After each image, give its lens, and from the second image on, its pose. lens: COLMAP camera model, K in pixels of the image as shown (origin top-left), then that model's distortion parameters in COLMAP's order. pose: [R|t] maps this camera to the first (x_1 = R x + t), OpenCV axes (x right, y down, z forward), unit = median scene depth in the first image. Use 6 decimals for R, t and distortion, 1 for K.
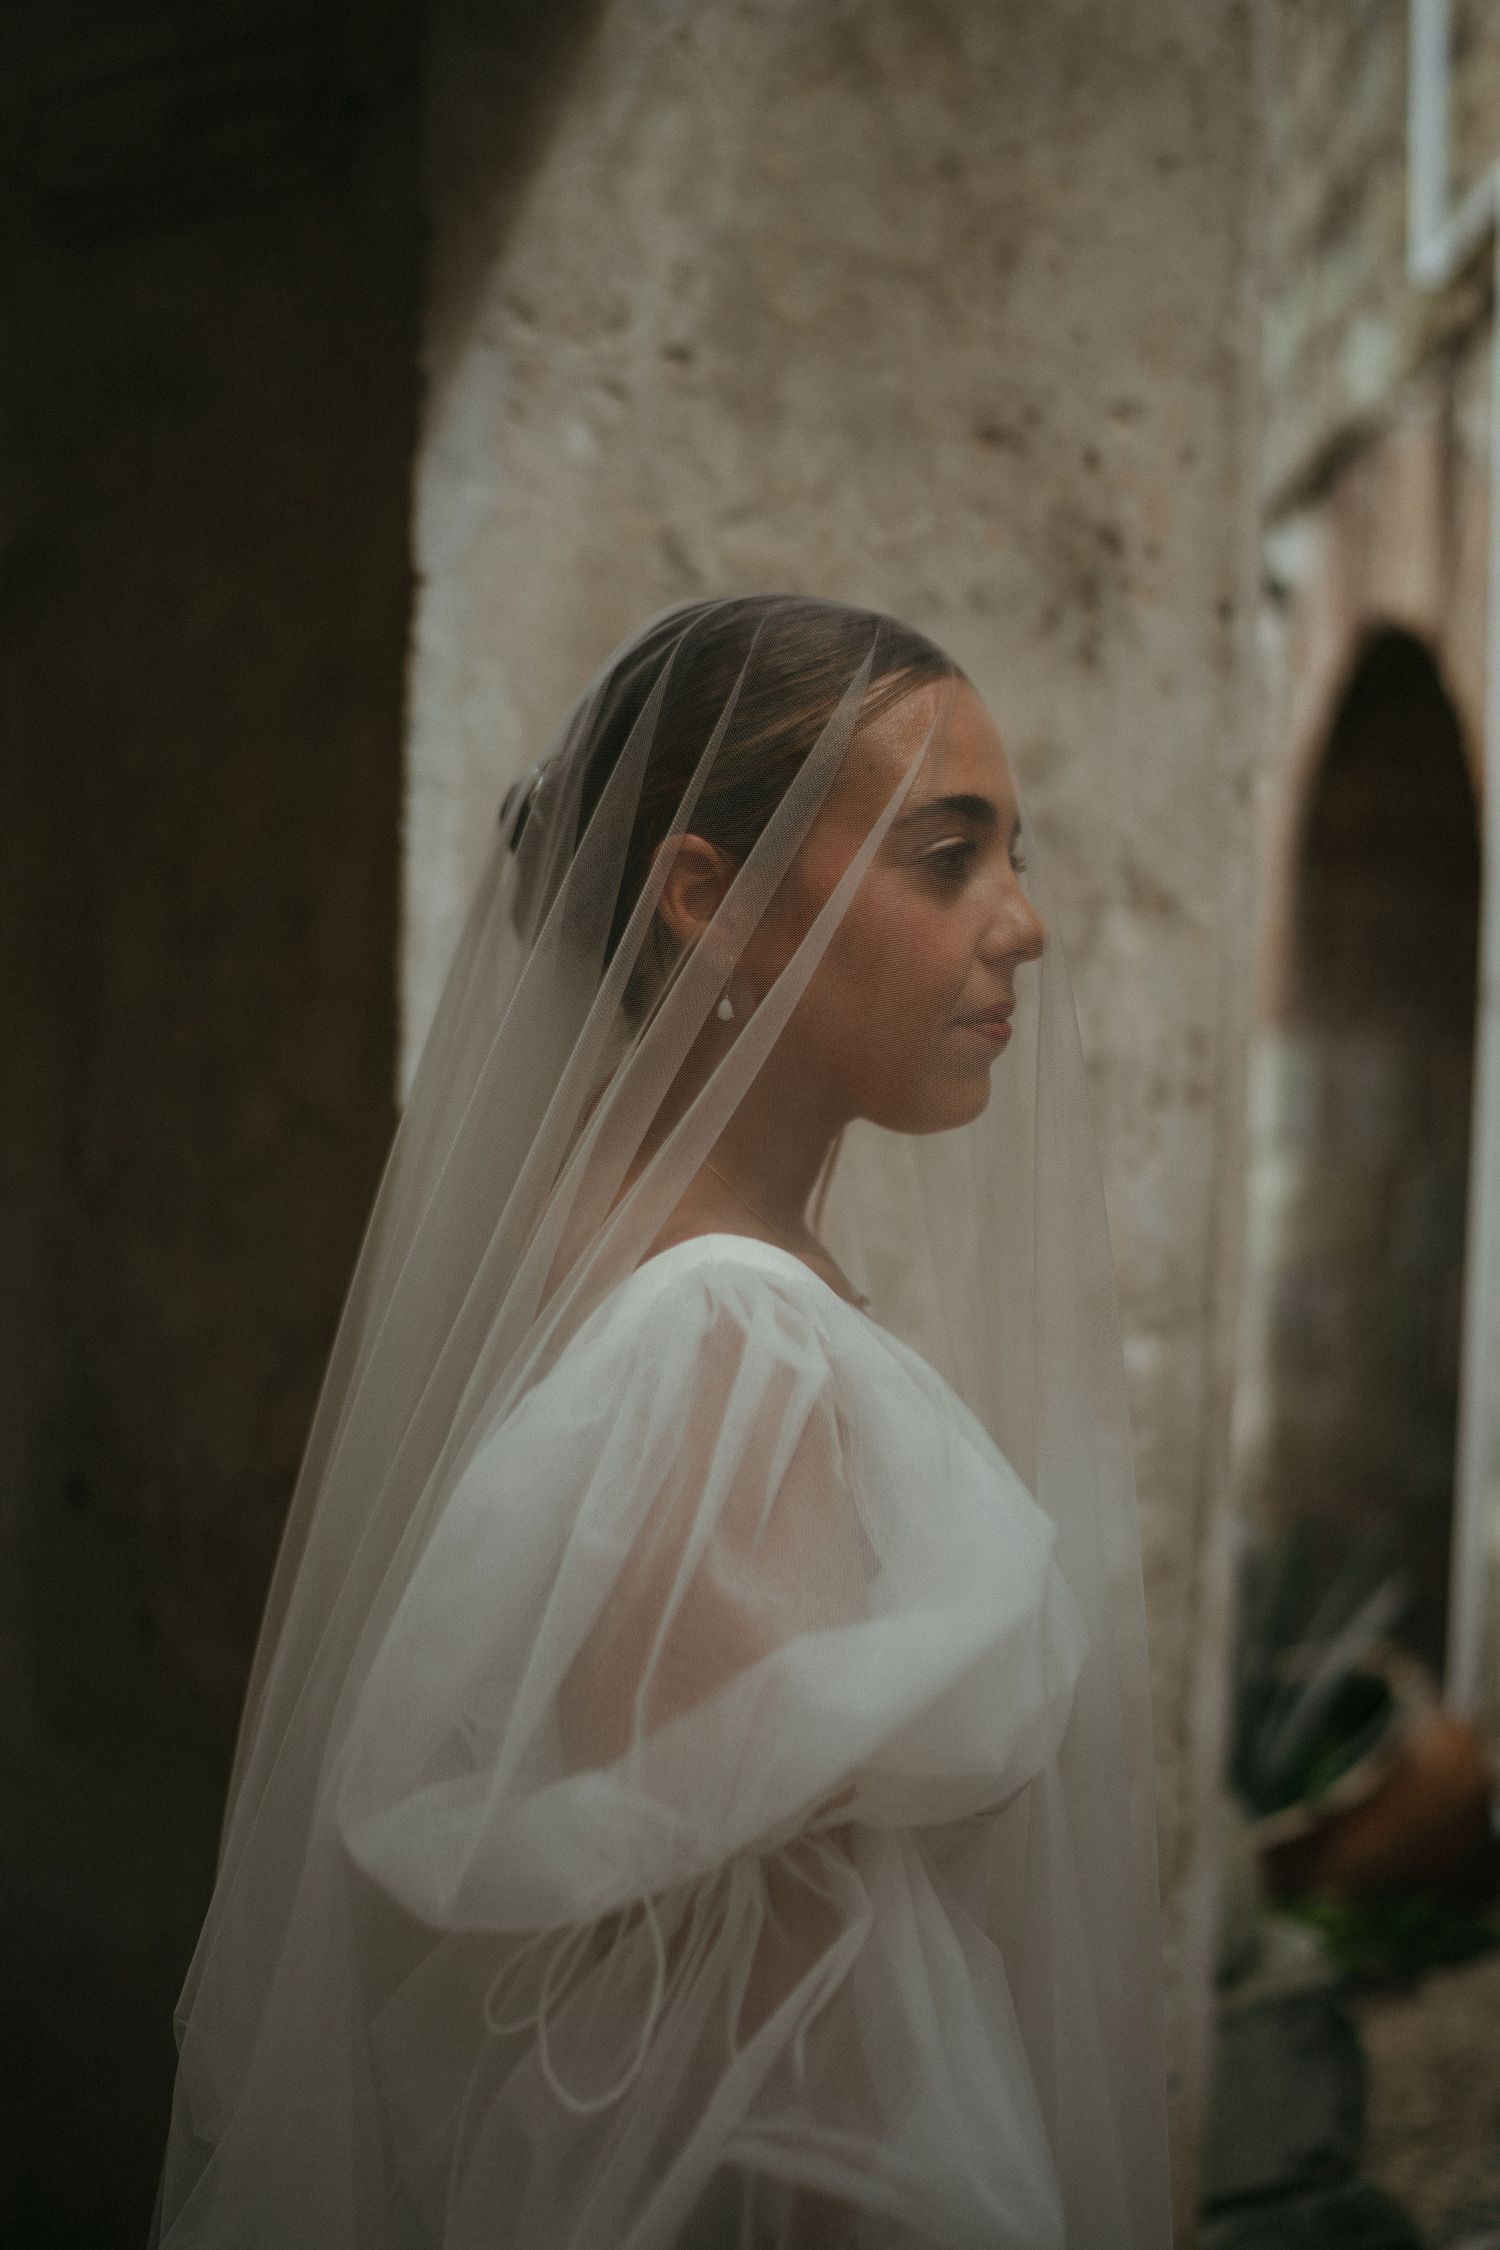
lens RADIAL K [[2193.1, 0, 750.0], [0, 2193.1, 1125.0], [0, 0, 1]] dist [-0.067768, 0.101186]
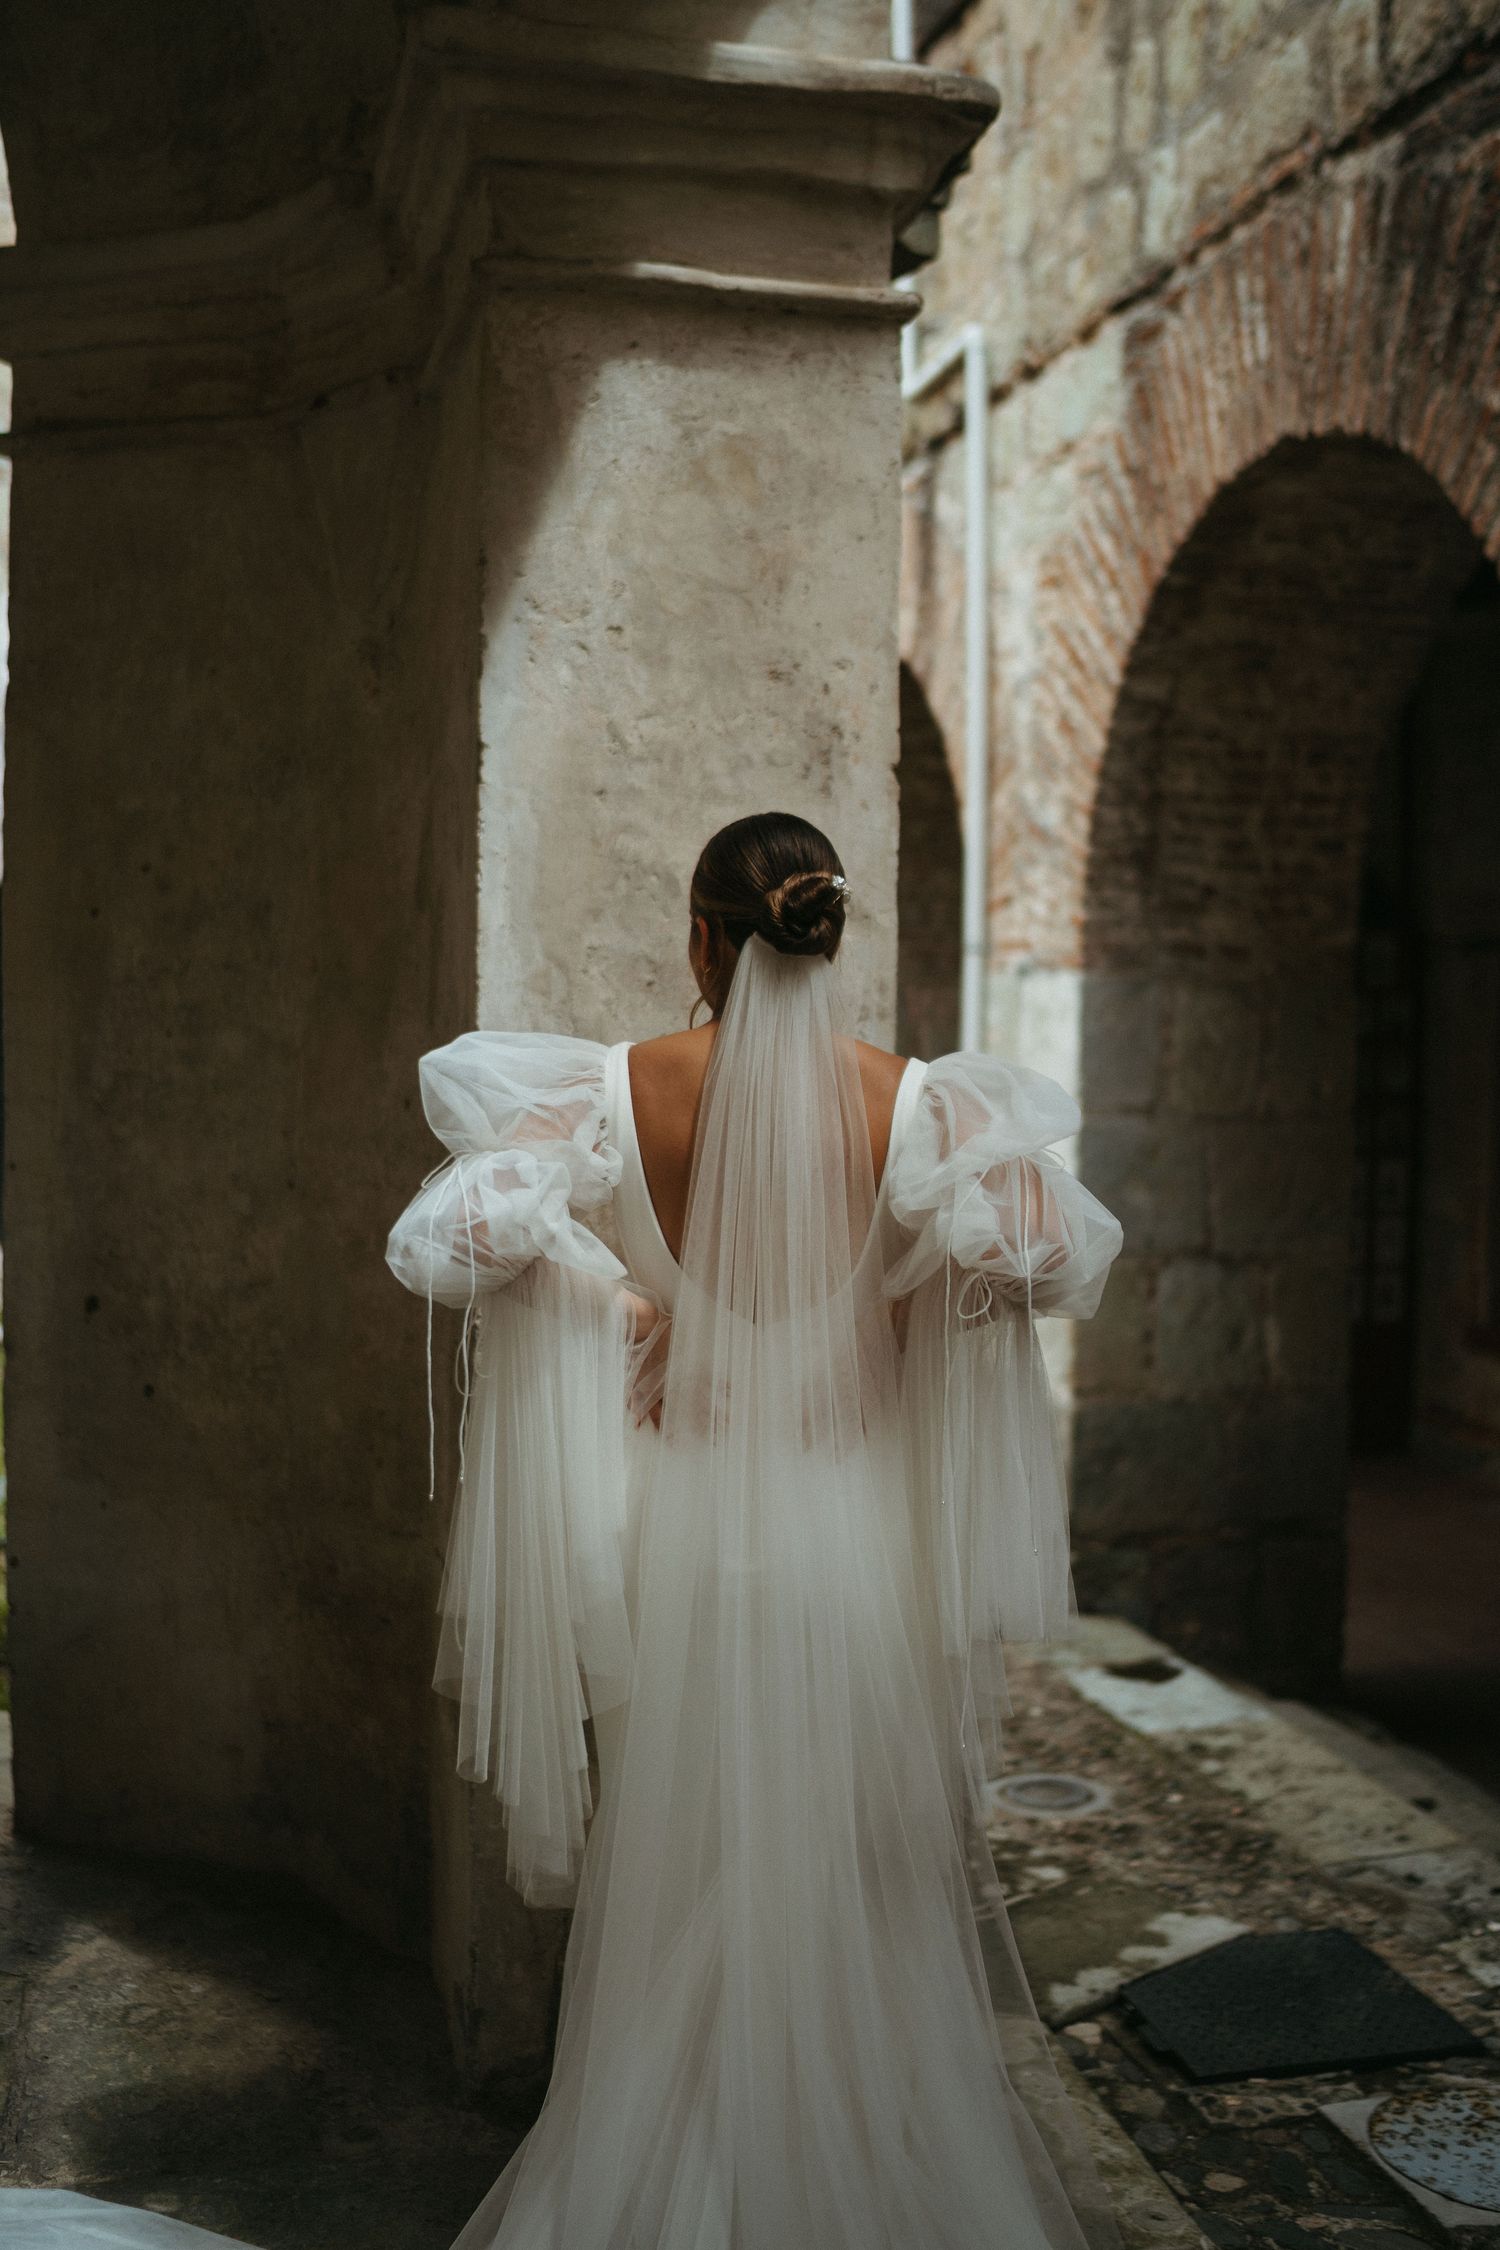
lens RADIAL K [[2193.1, 0, 750.0], [0, 2193.1, 1125.0], [0, 0, 1]] dist [-0.067768, 0.101186]
pose [[0.970542, -0.028805, 0.239205, -0.389631], [0.022839, 0.999356, 0.027677, 0.030025], [-0.239848, -0.021399, 0.970575, -0.897264]]
